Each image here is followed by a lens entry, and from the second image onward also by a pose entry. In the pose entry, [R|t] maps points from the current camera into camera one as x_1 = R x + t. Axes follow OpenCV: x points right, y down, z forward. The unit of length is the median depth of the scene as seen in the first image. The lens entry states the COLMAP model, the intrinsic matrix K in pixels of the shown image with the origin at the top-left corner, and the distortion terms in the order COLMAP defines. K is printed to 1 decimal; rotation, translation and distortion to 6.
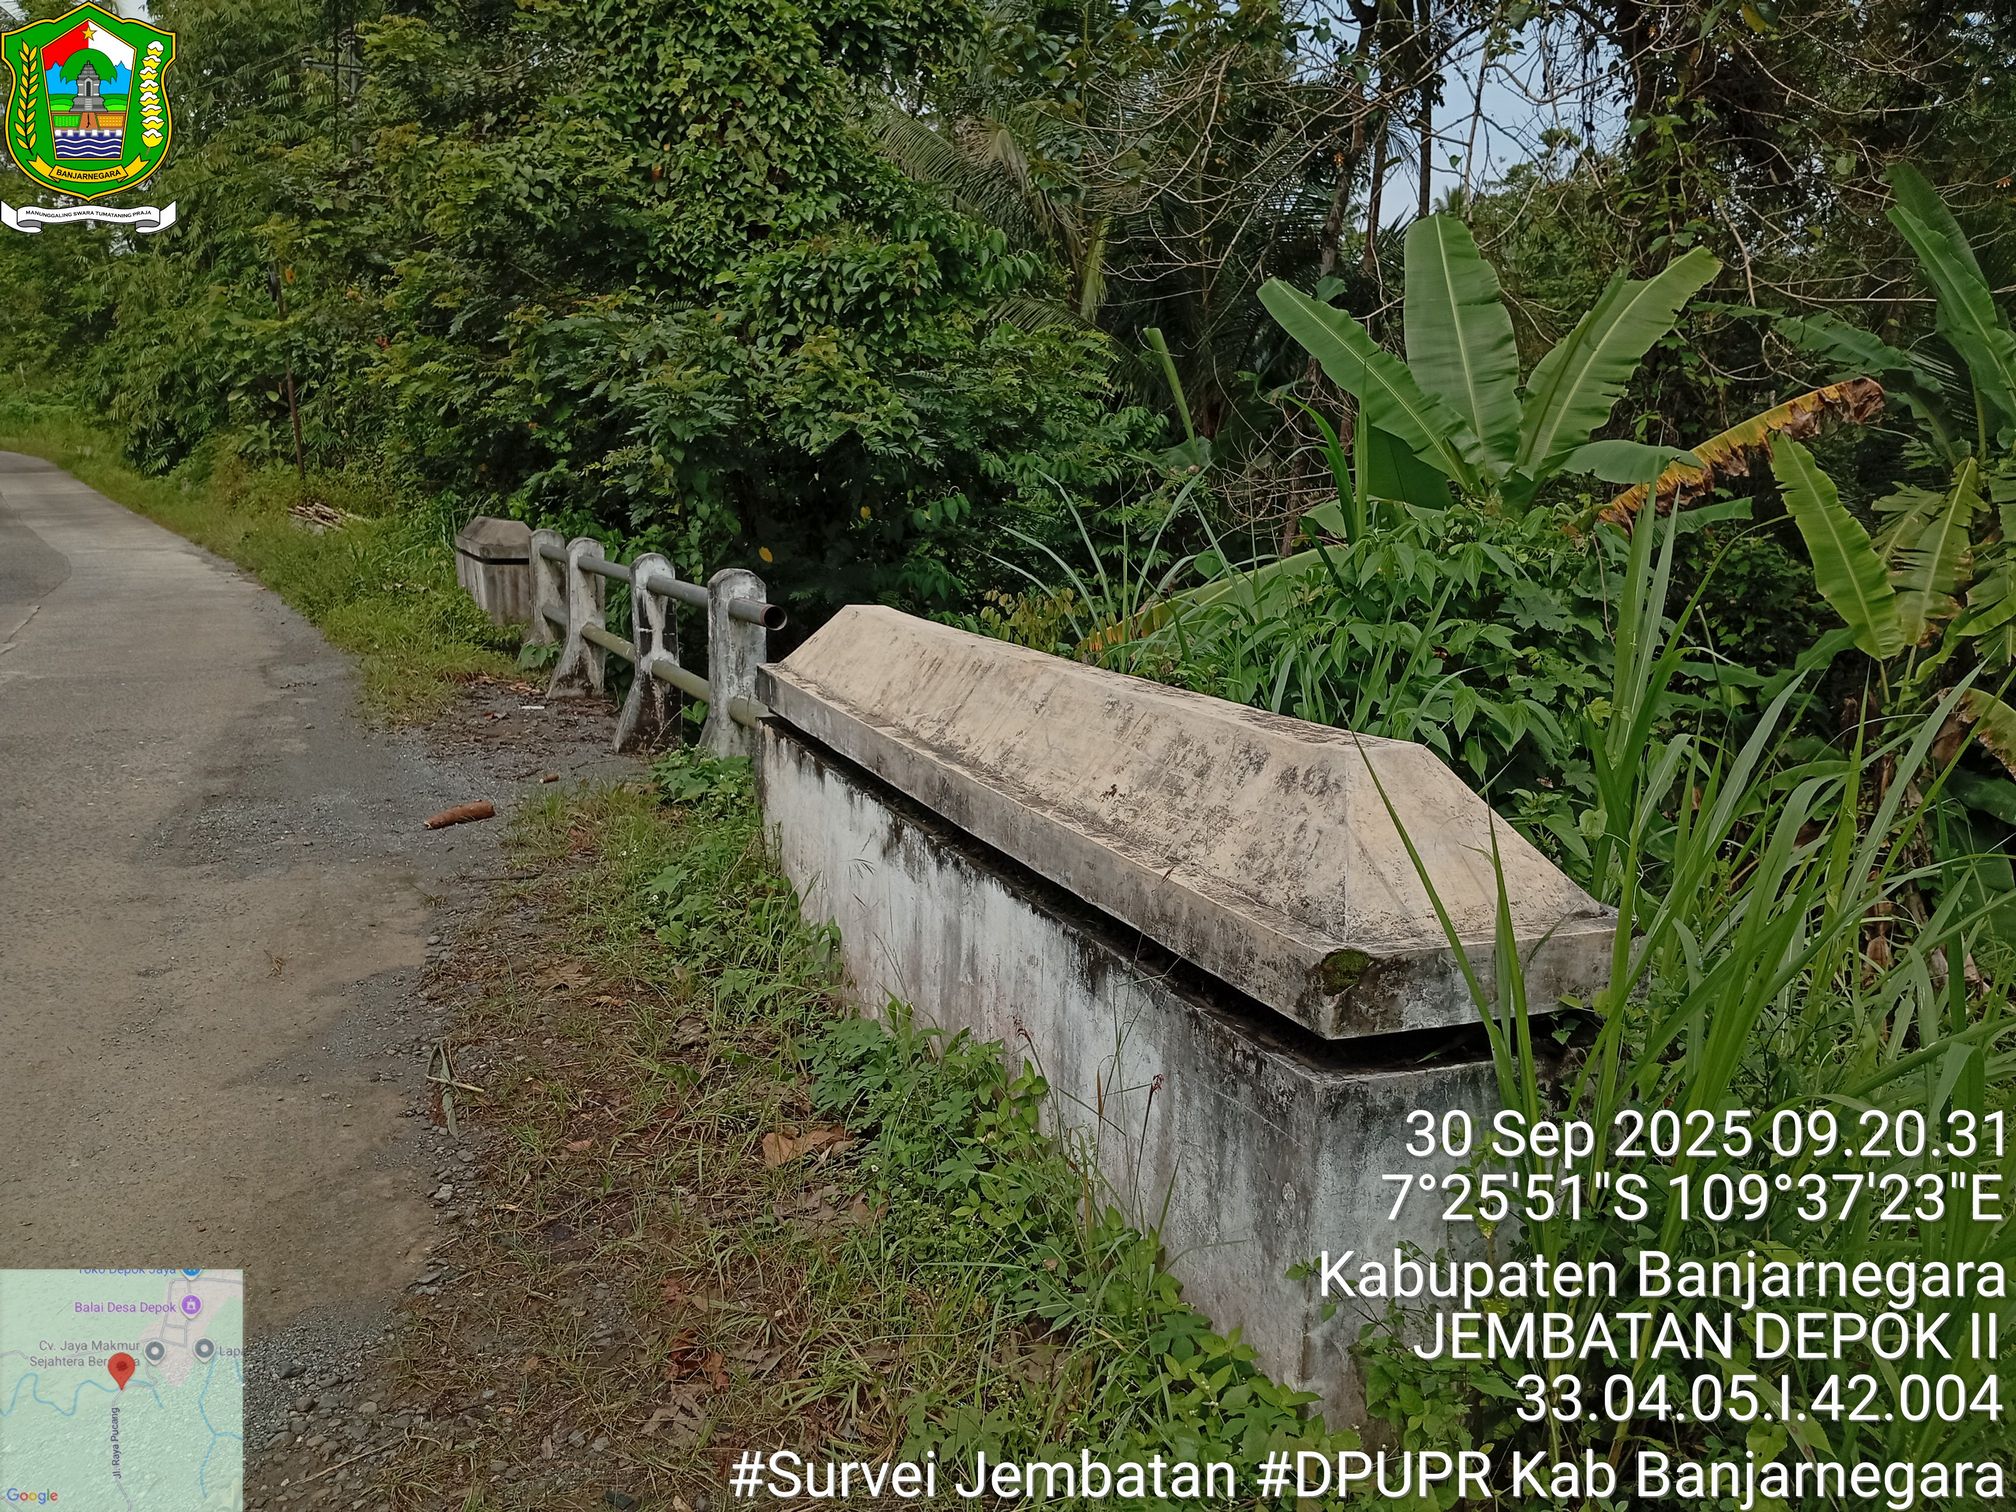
lens RADIAL K [[1557.6, 0, 1008.0], [0, 1557.6, 756.0], [0, 0, 1]] dist [0.107128, -0.239100]
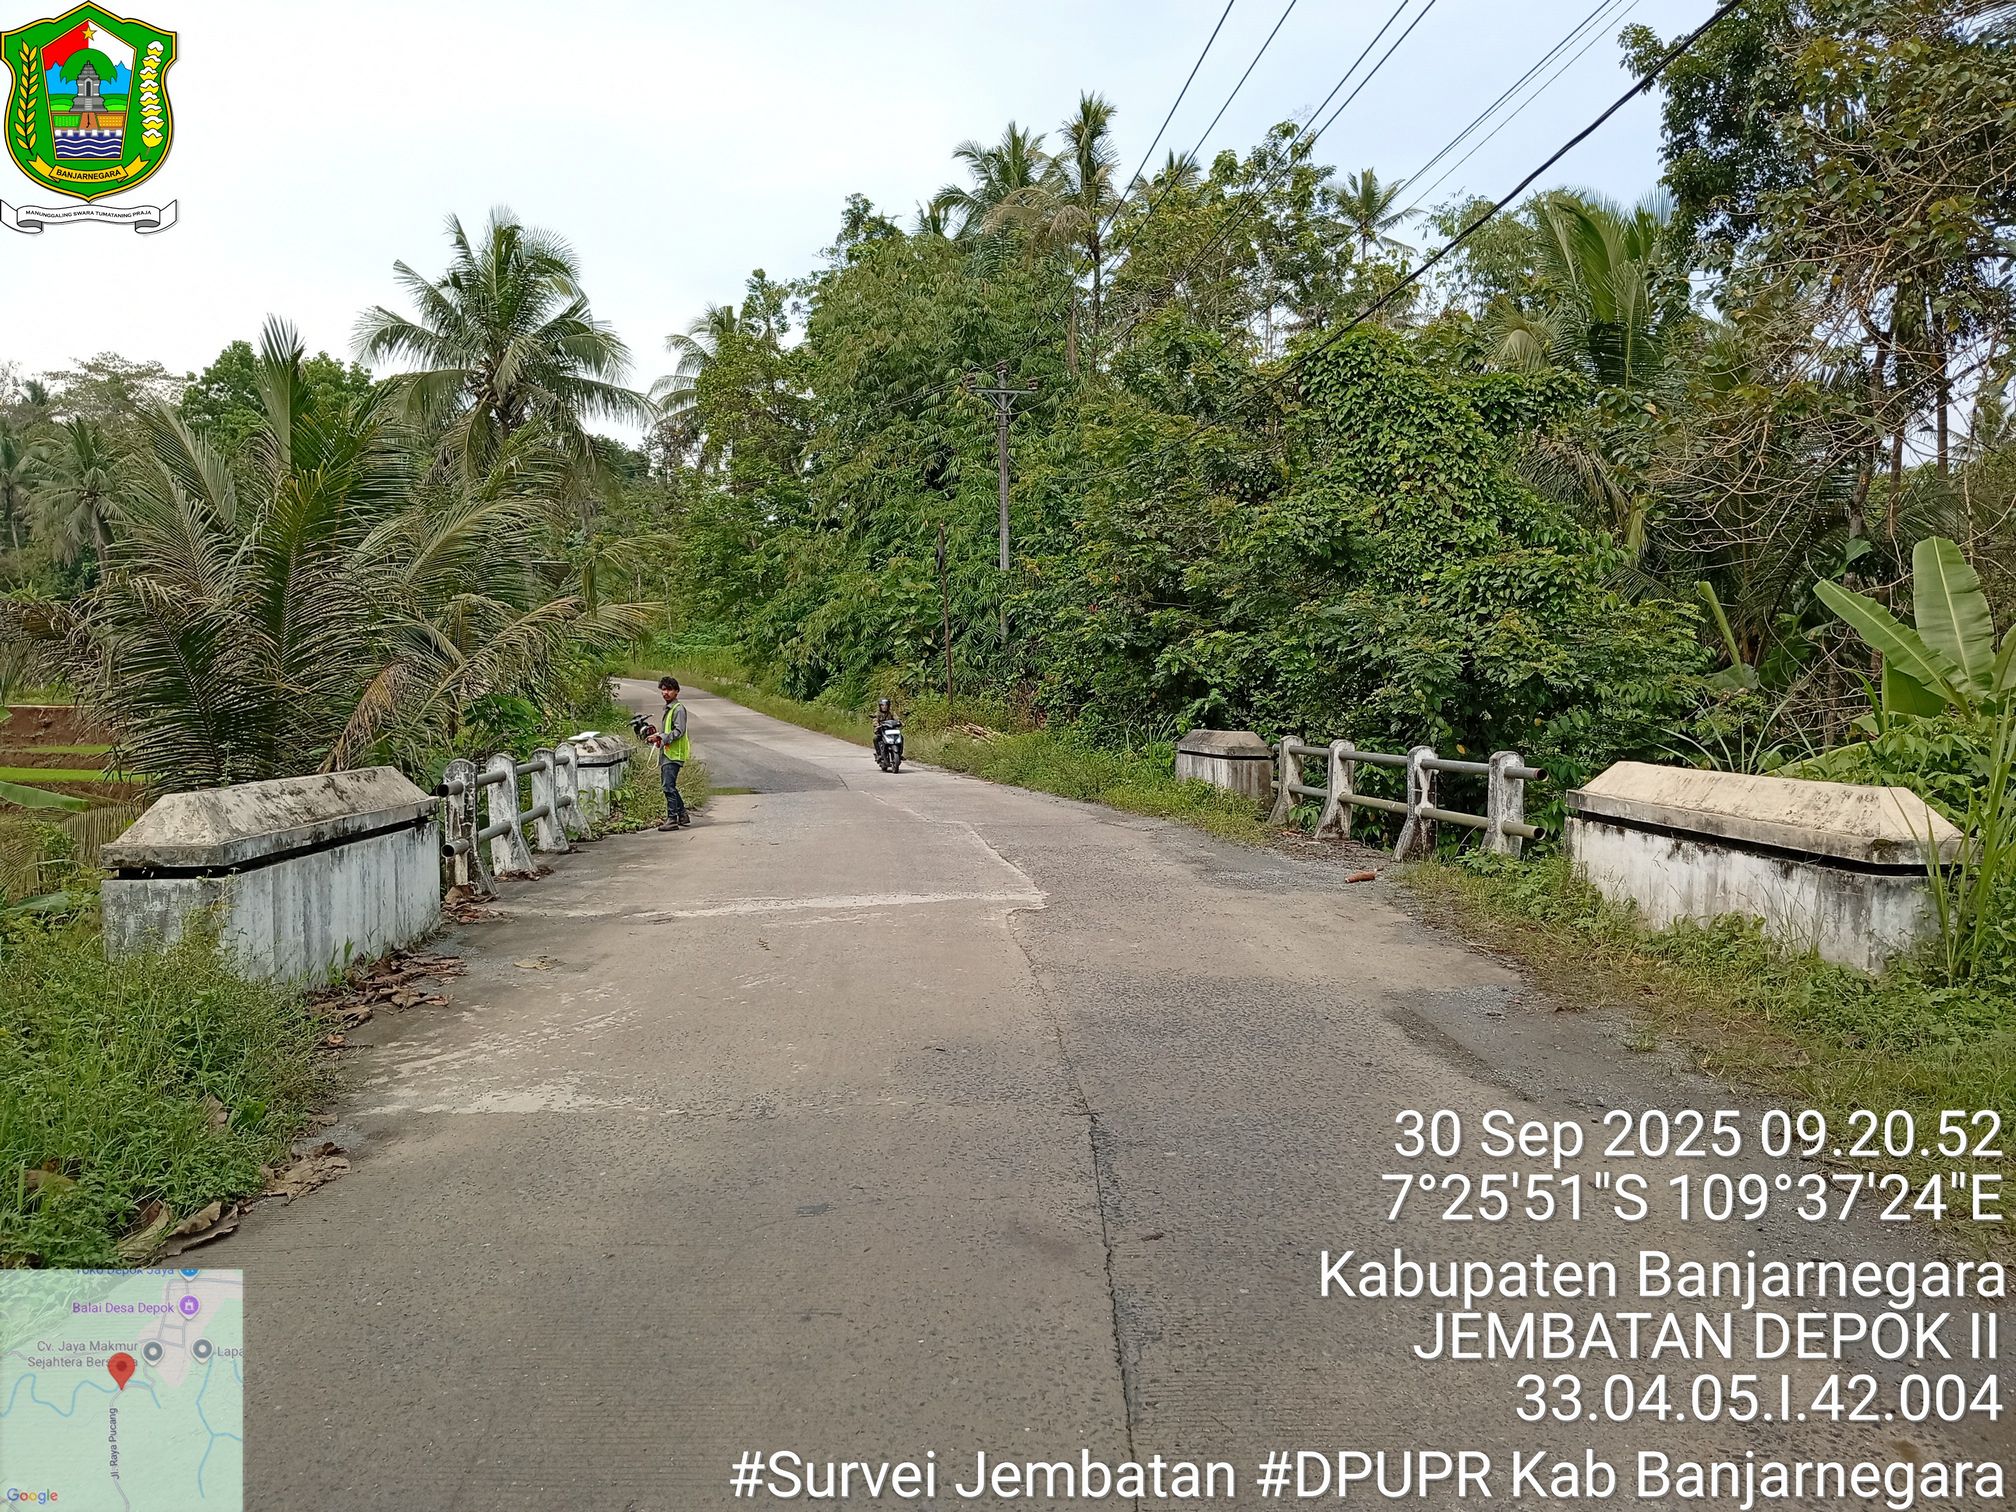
lens RADIAL K [[1520.9, 0, 994.5], [0, 1520.9, 760.7], [0, 0, 1]] dist [0.090157, -0.216600]
pose [[0.951044, 0.004927, -0.309015, -0.128239], [-0.046373, 0.990828, -0.126923, 0.100340], [0.305556, 0.135039, 0.942550, -0.597053]]
